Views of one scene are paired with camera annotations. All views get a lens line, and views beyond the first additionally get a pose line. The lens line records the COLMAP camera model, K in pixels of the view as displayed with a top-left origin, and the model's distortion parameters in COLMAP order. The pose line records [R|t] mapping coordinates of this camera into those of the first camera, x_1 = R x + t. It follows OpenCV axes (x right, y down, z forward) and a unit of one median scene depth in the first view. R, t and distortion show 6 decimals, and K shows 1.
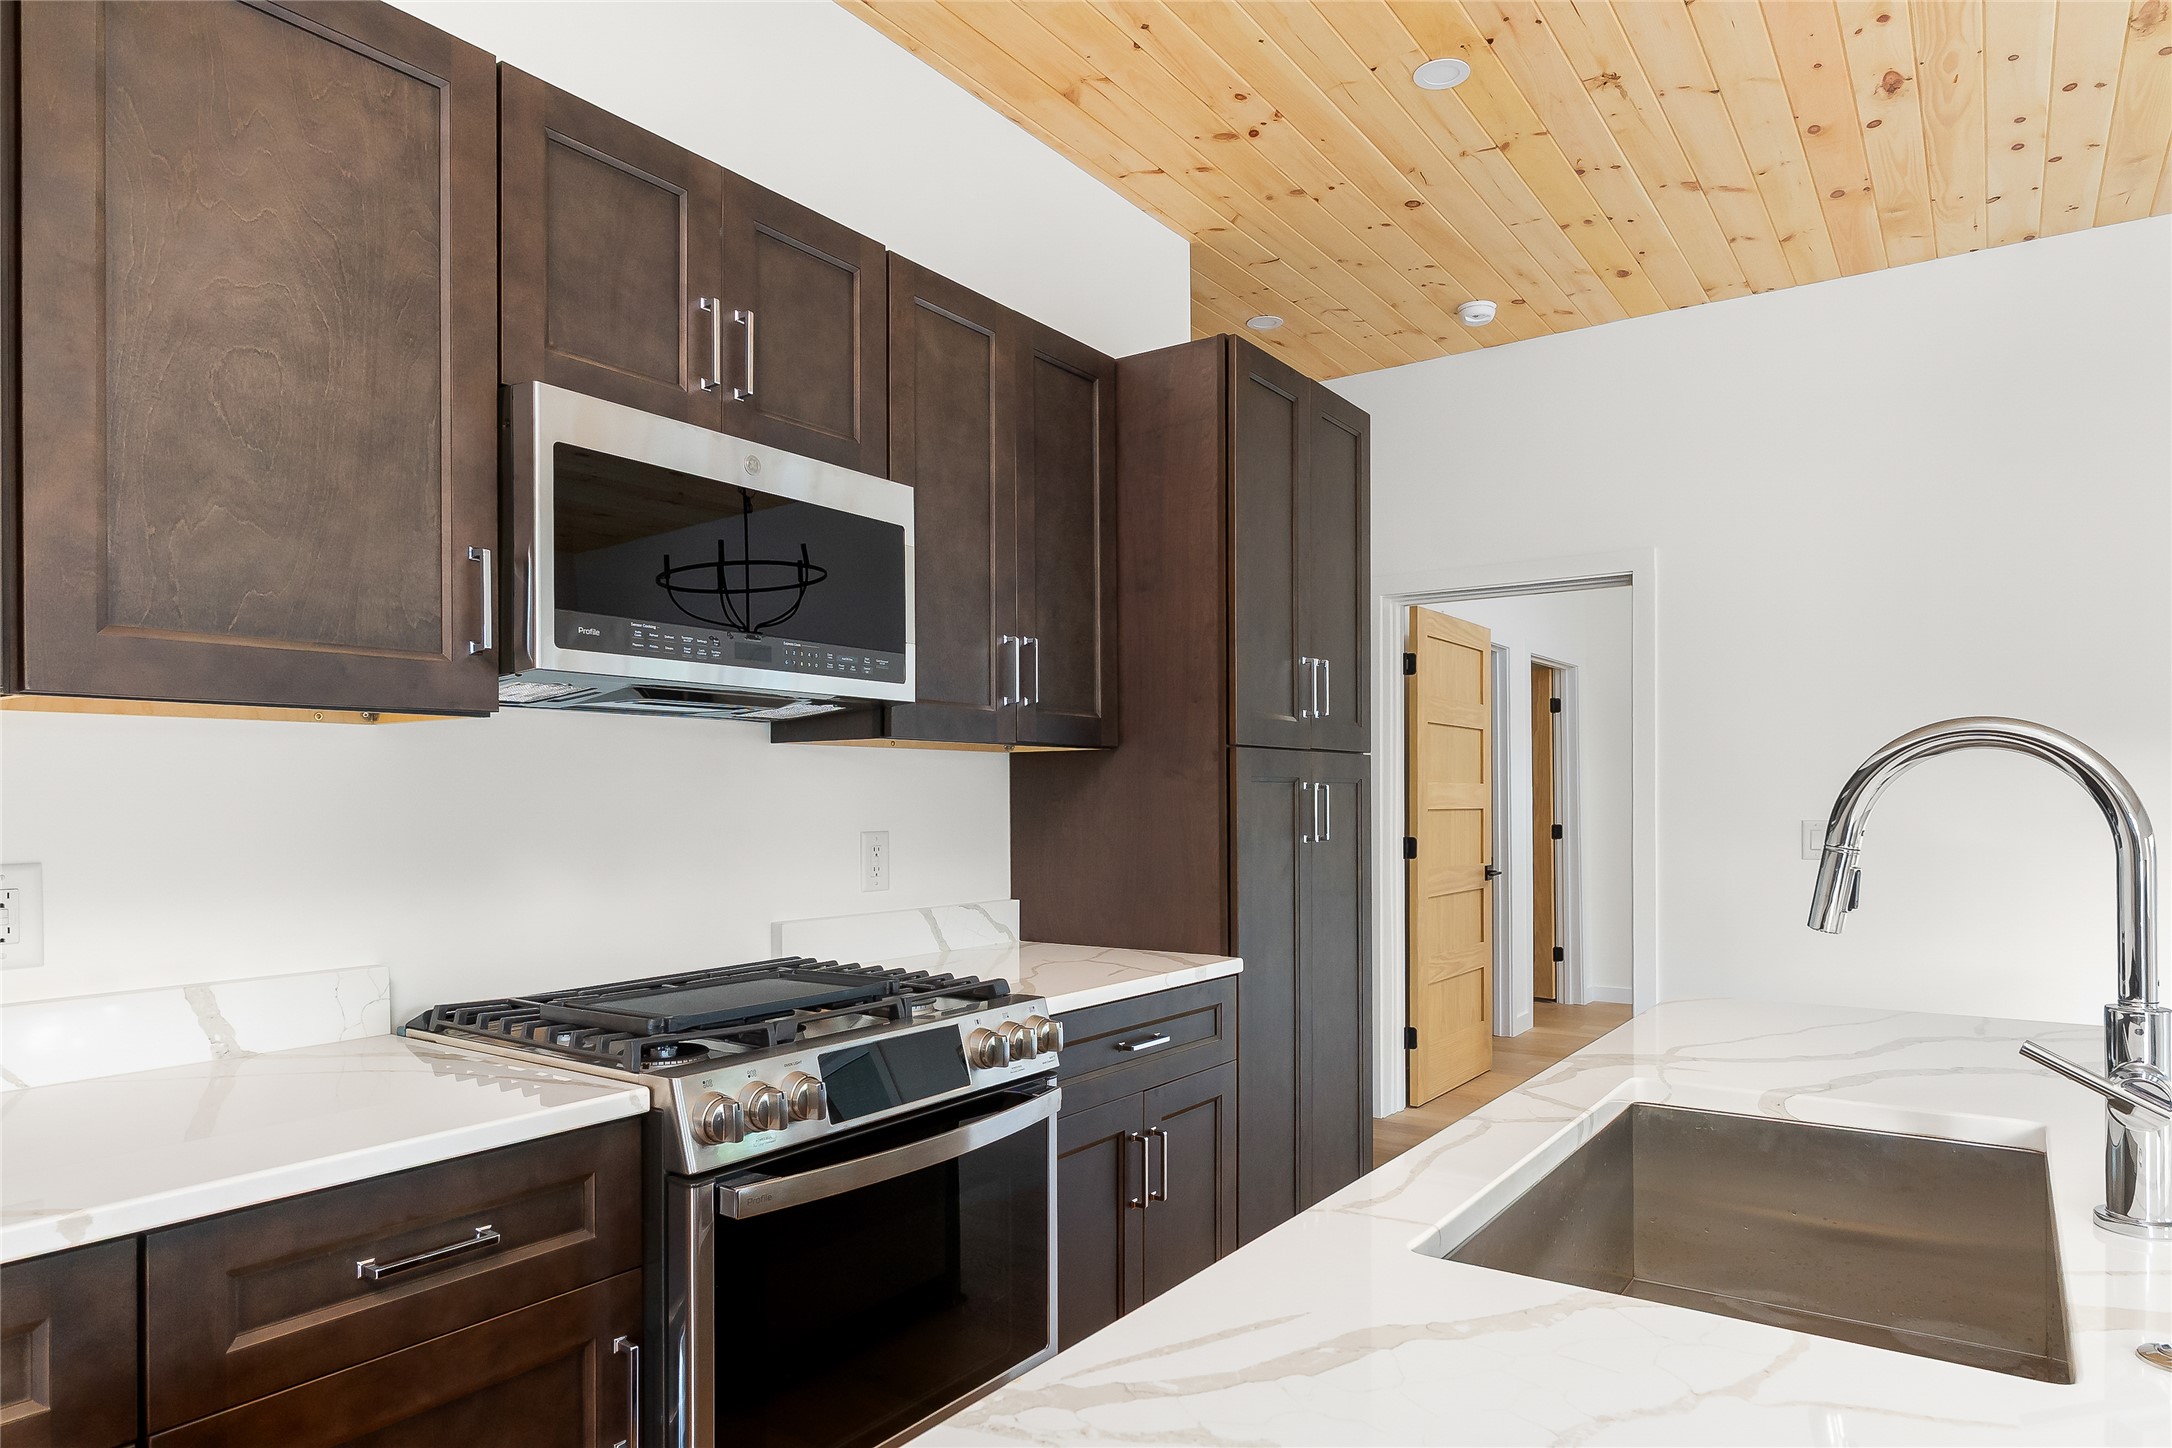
lens RADIAL K [[1313.3, 0, 1094.0], [0, 1313.3, 794.5], [0, 0, 1]] dist [-0.002807, -0.002605]
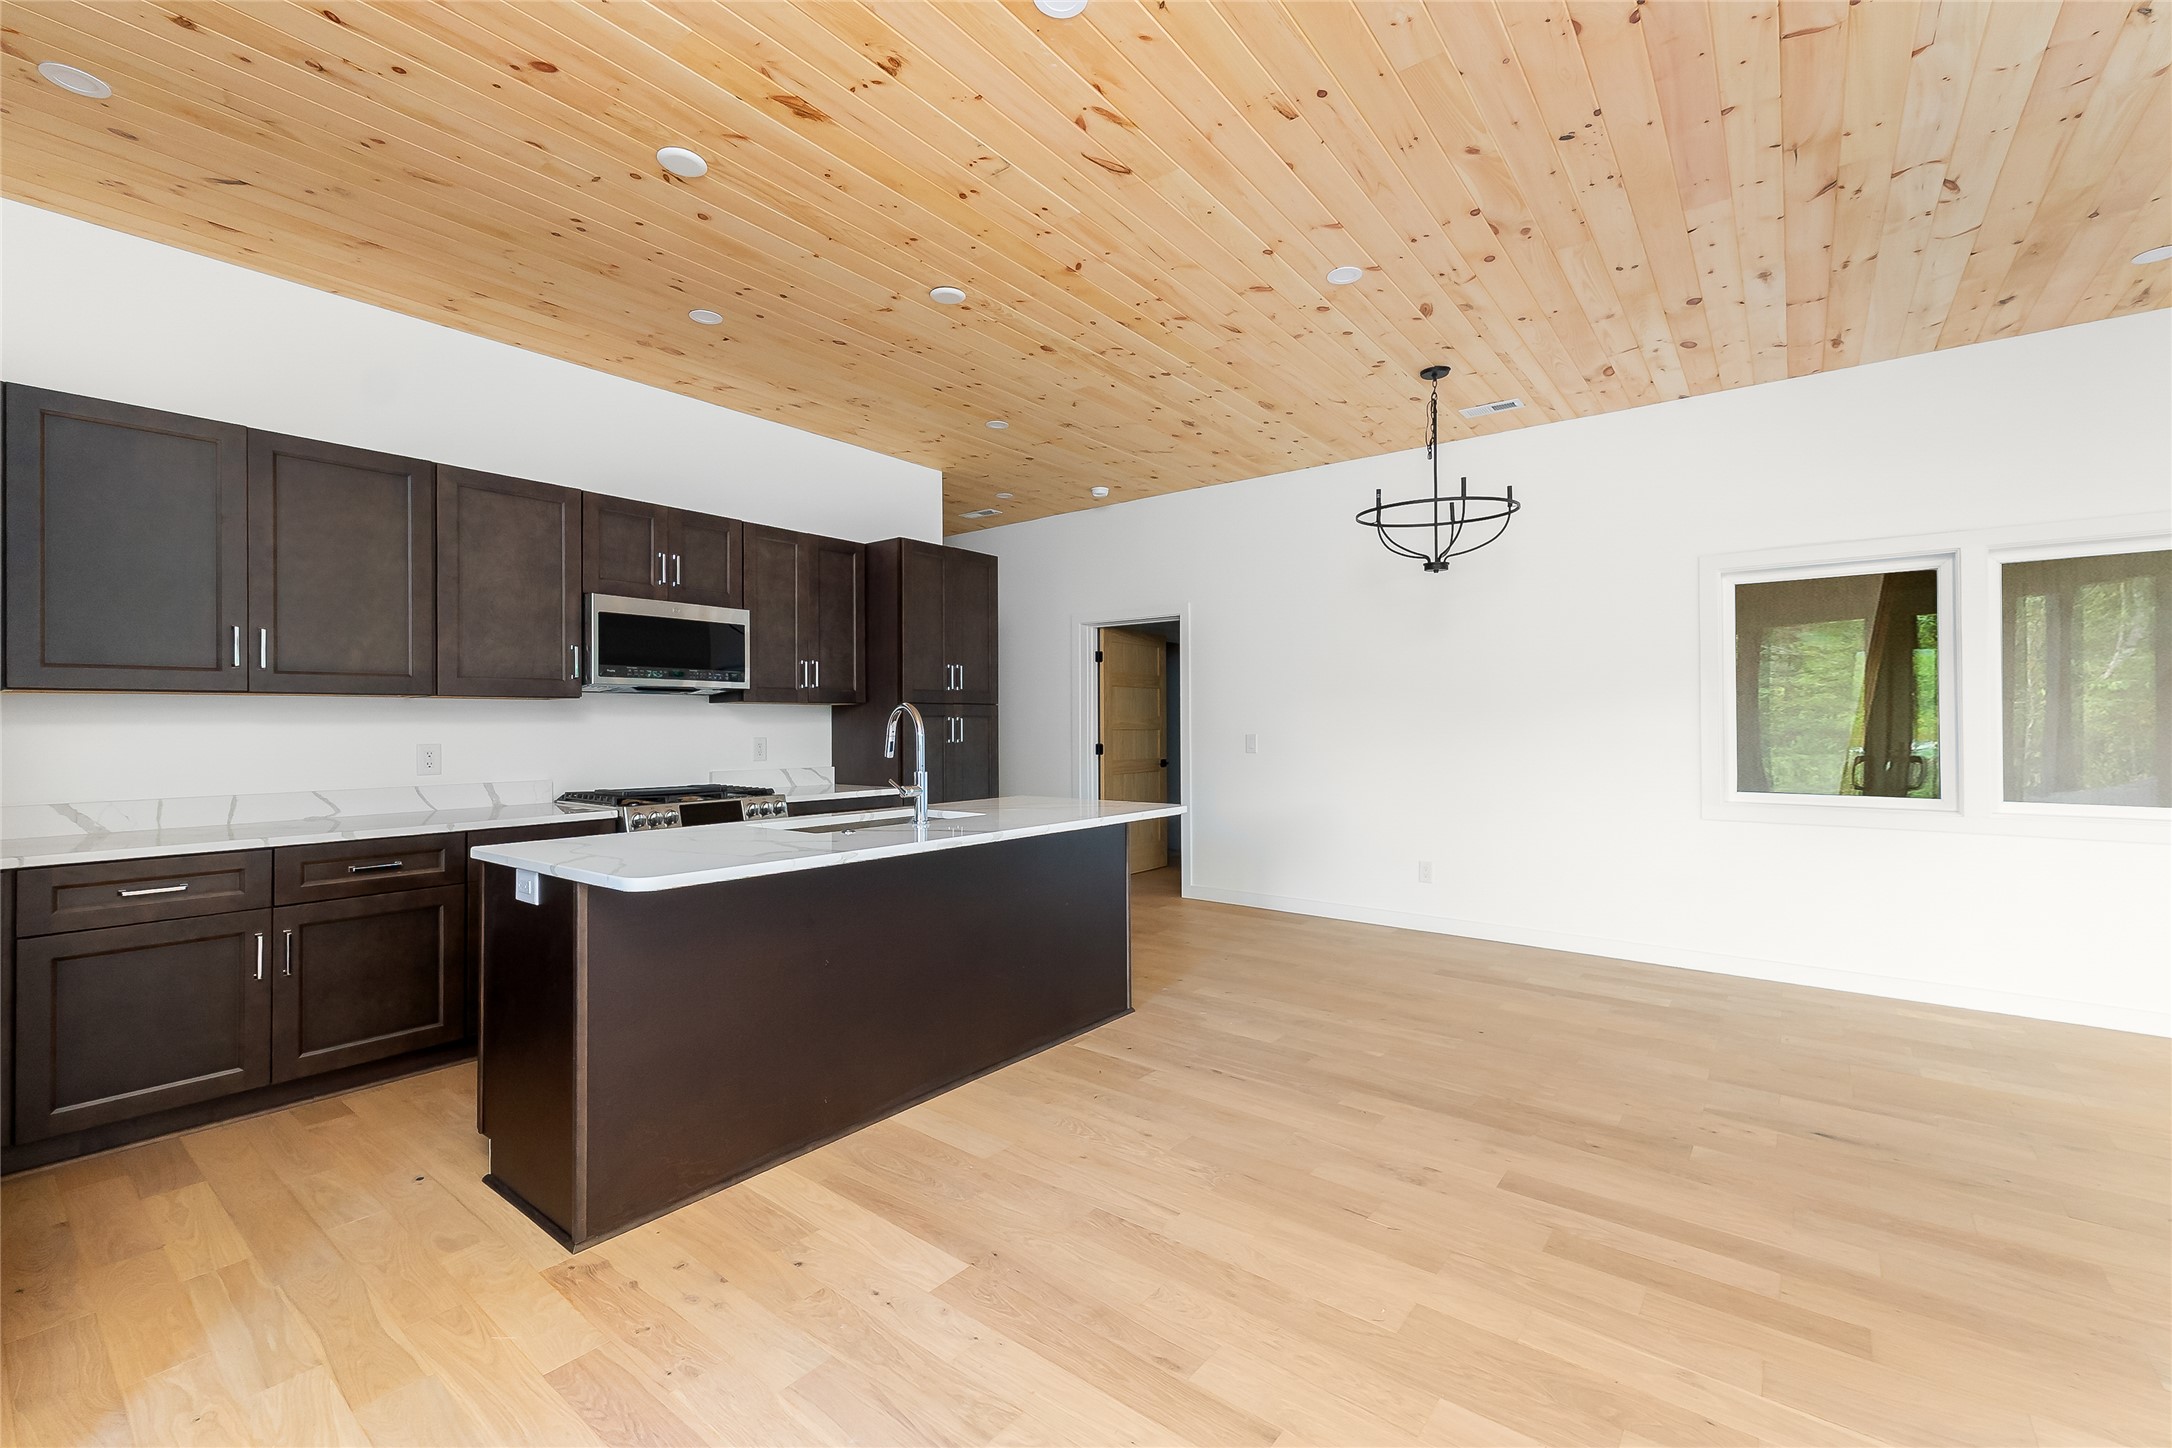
lens RADIAL K [[925.5, 0, 1091.2], [0, 925.5, 715.7], [0, 0, 1]] dist [0.002513, 0.000548]
pose [[0.998353, -0.001075, -0.057360, 0.656459], [0.000567, 0.999960, -0.008882, 0.001548], [0.057367, 0.008835, 0.998314, -0.841970]]
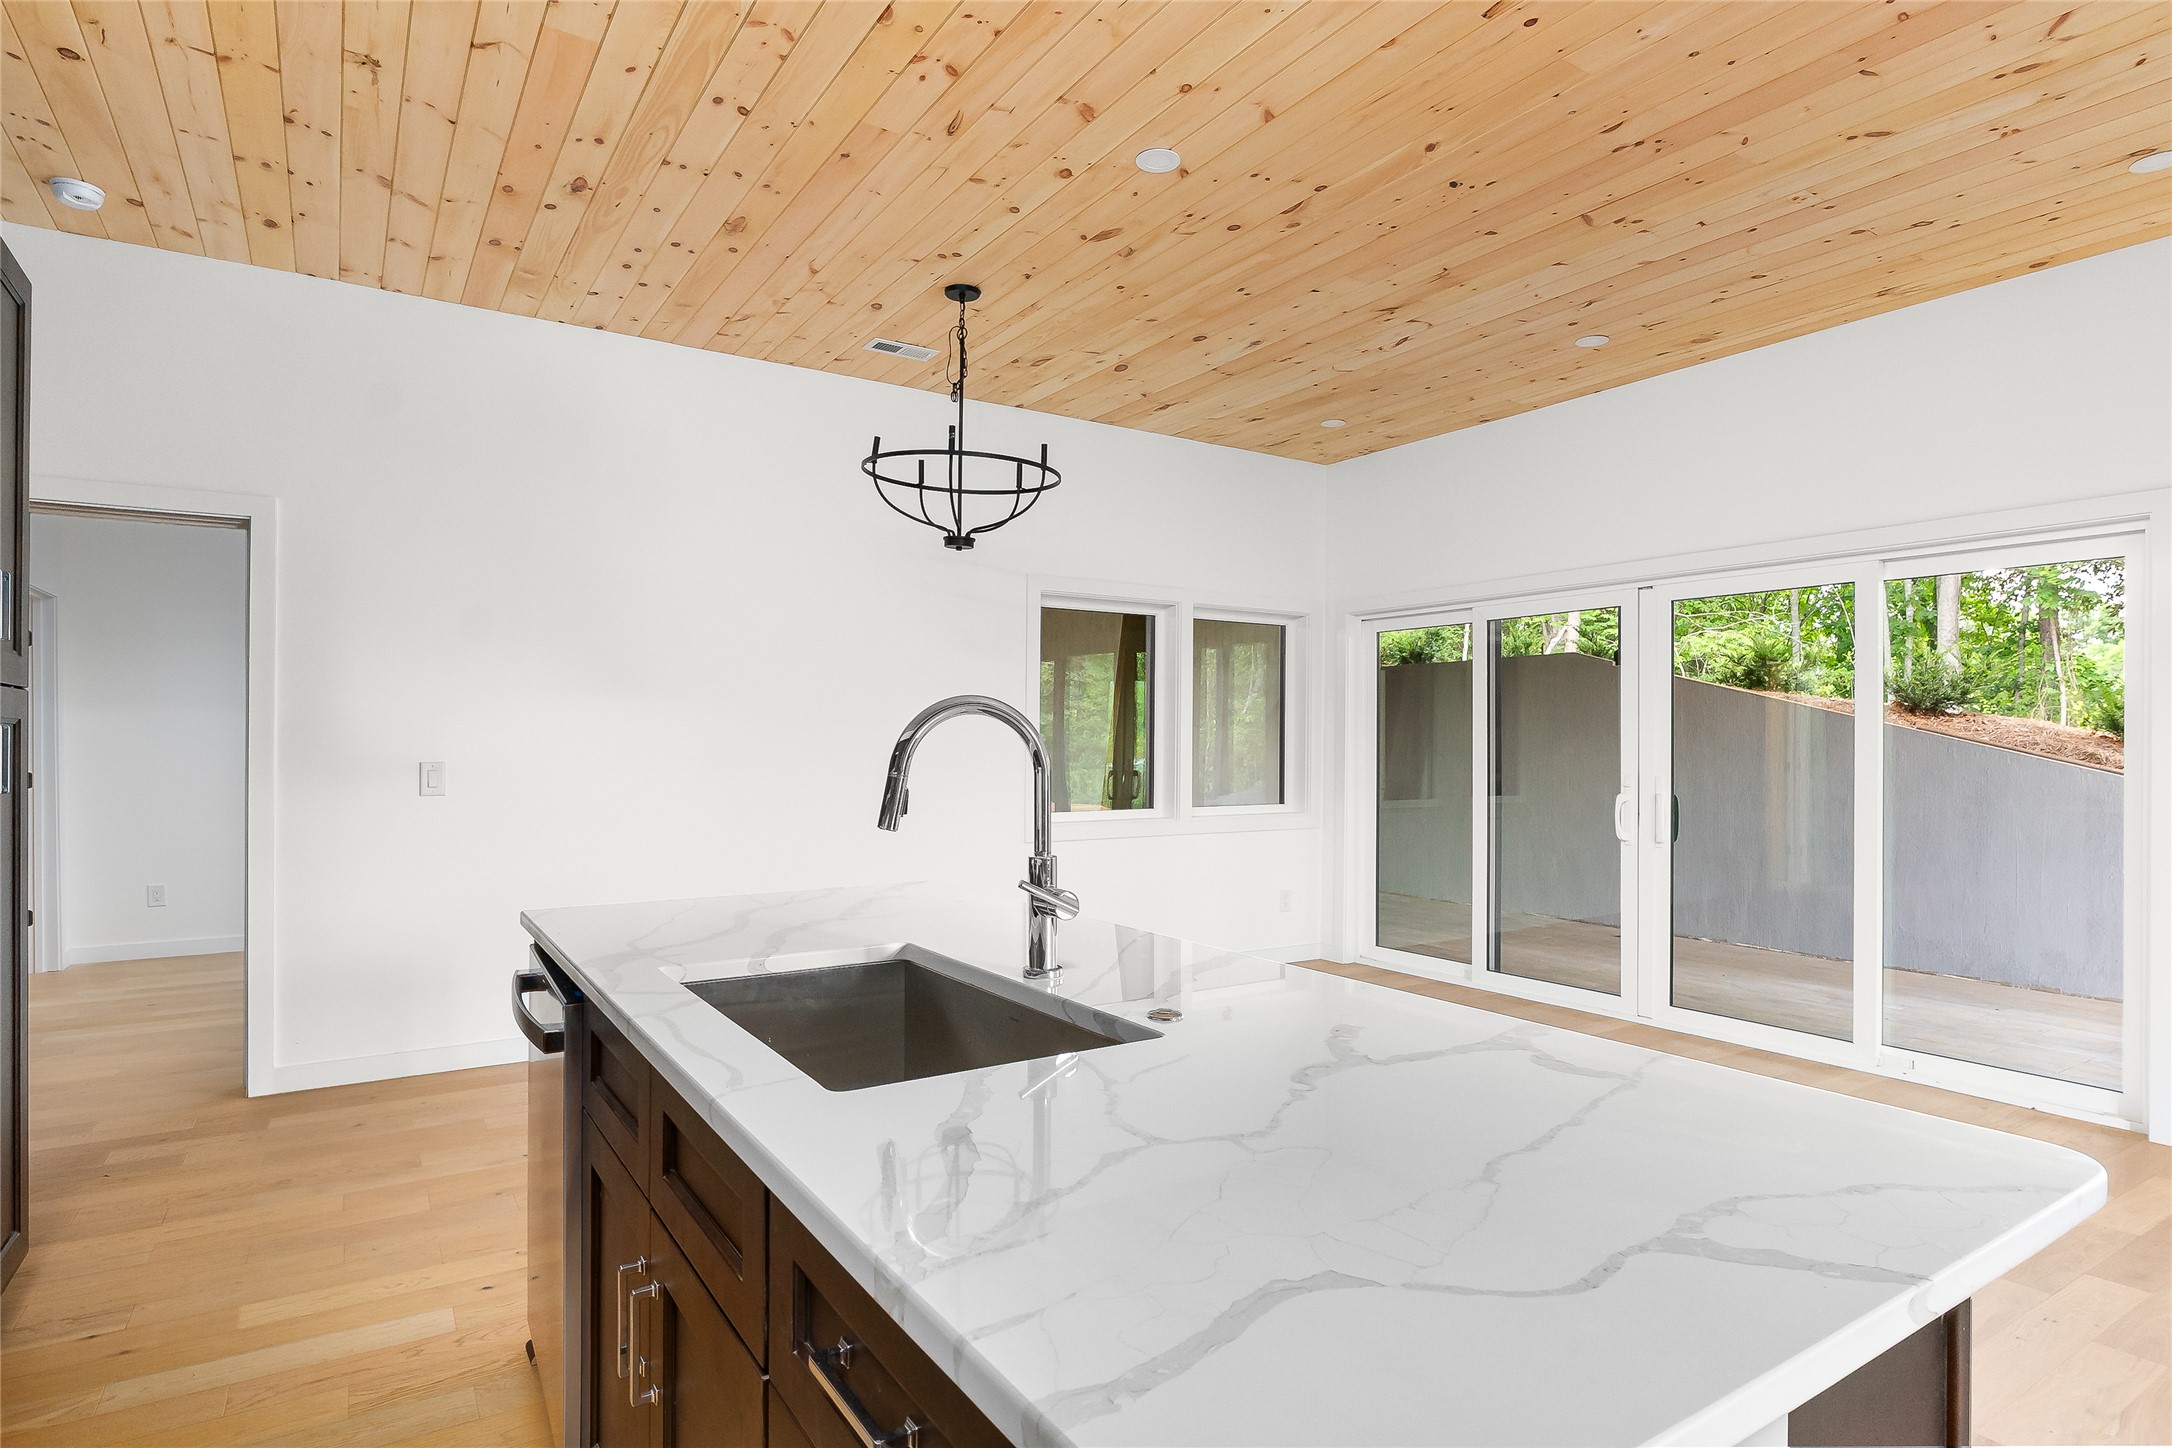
lens RADIAL K [[1141.4, 0, 1084.9], [0, 1141.4, 746.2], [0, 0, 1]] dist [-0.004197, -0.000864]
pose [[0.381239, 0.001429, 0.924475, -0.285219], [-0.006985, 0.999975, 0.001335, 0.000846], [-0.924450, -0.006966, 0.381239, 0.137778]]
